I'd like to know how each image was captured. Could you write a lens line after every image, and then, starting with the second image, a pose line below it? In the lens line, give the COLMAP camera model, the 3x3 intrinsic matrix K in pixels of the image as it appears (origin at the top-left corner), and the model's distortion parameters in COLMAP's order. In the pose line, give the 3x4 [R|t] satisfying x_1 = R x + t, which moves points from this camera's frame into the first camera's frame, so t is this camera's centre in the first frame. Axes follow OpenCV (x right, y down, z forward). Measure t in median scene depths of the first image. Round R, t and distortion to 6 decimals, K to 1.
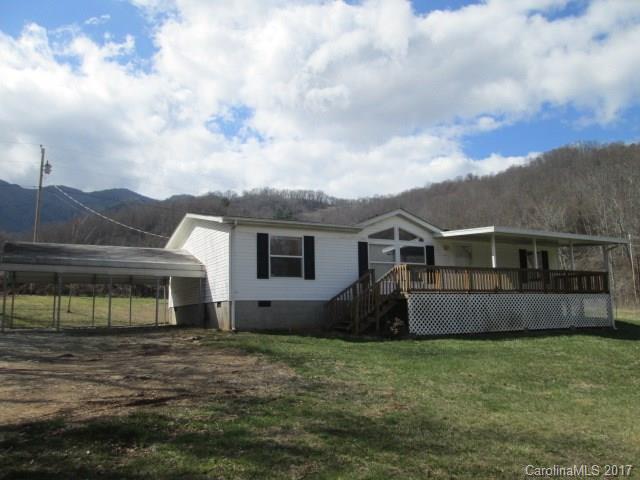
lens RADIAL K [[529.1, 0, 320.0], [0, 529.1, 240.0], [0, 0, 1]] dist [-0.060314, 0.002509]
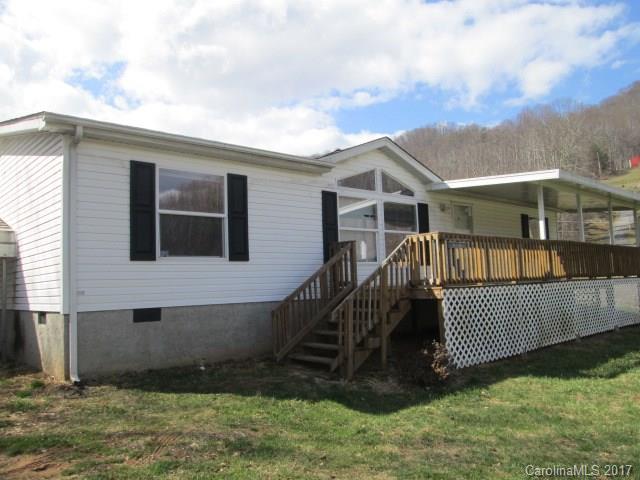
lens RADIAL K [[529.1, 0, 320.0], [0, 529.1, 240.0], [0, 0, 1]] dist [-0.060314, 0.002509]
pose [[0.971778, 0.005472, 0.235835, -0.062914], [-0.018110, 0.998511, 0.051456, 0.027490], [-0.235202, -0.054275, 0.970430, 0.492761]]
